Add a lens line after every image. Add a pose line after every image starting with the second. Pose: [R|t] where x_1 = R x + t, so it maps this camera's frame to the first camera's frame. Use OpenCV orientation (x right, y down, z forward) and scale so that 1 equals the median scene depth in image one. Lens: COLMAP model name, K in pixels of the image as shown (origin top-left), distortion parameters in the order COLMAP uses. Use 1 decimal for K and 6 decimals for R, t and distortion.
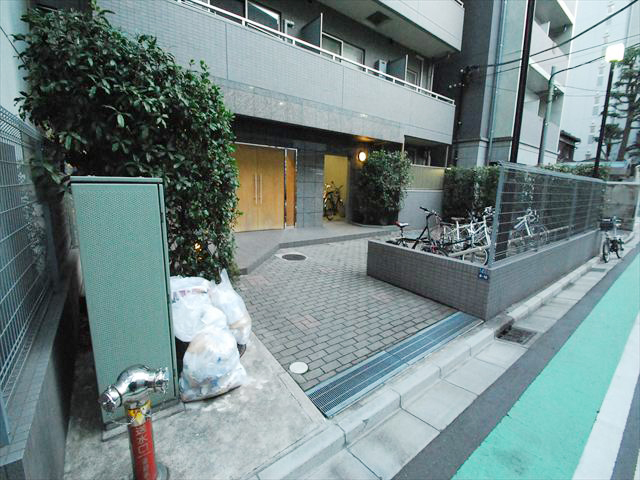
lens RADIAL K [[284.5, 0, 318.8], [0, 284.5, 225.3], [0, 0, 1]] dist [0.012594, -0.015397]
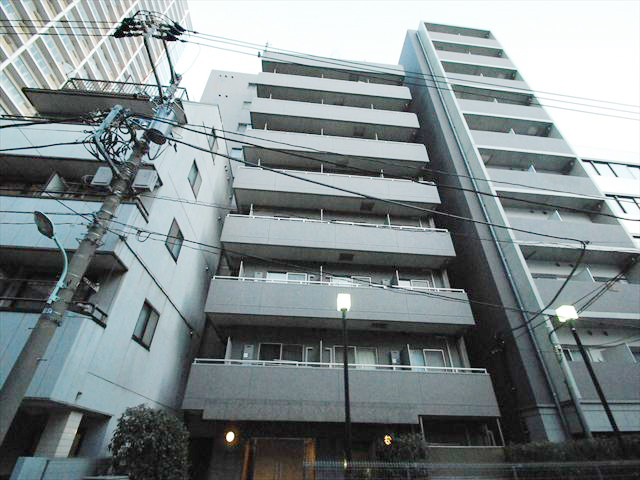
lens RADIAL K [[286.6, 0, 319.6], [0, 286.6, 267.6], [0, 0, 1]] dist [-0.016080, -0.000437]
pose [[0.841602, -0.318265, -0.436365, 0.642633], [-0.062654, 0.744950, -0.664172, -0.002635], [0.536452, 0.586308, 0.607011, -0.155214]]
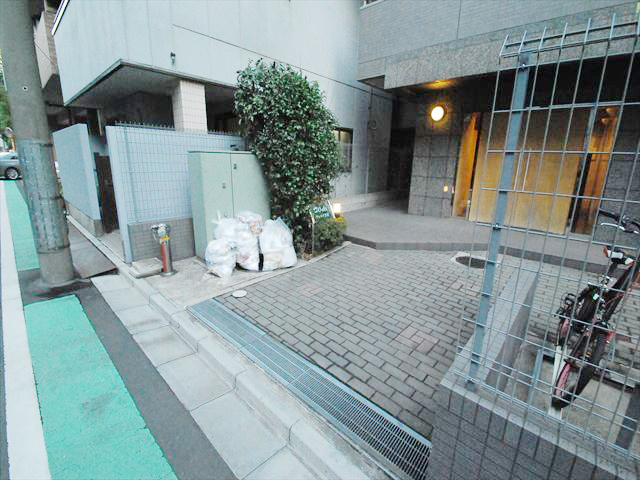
lens RADIAL K [[284.5, 0, 318.8], [0, 284.5, 225.3], [0, 0, 1]] dist [0.012594, -0.015397]
pose [[0.172624, 0.193107, -0.965873, 0.355675], [-0.161149, 0.972918, 0.165714, -0.023961], [0.971716, 0.127043, 0.199068, 0.313565]]
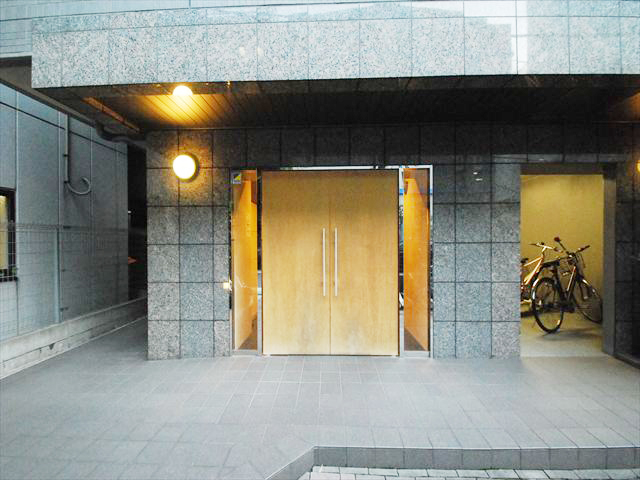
lens RADIAL K [[275.8, 0, 320.5], [0, 275.8, 245.9], [0, 0, 1]] dist [0.015362, -0.013430]
pose [[0.772830, -0.023308, -0.634185, 0.045212], [-0.061289, 0.991913, -0.111144, -0.088183], [0.631647, 0.124764, 0.765151, 0.549319]]
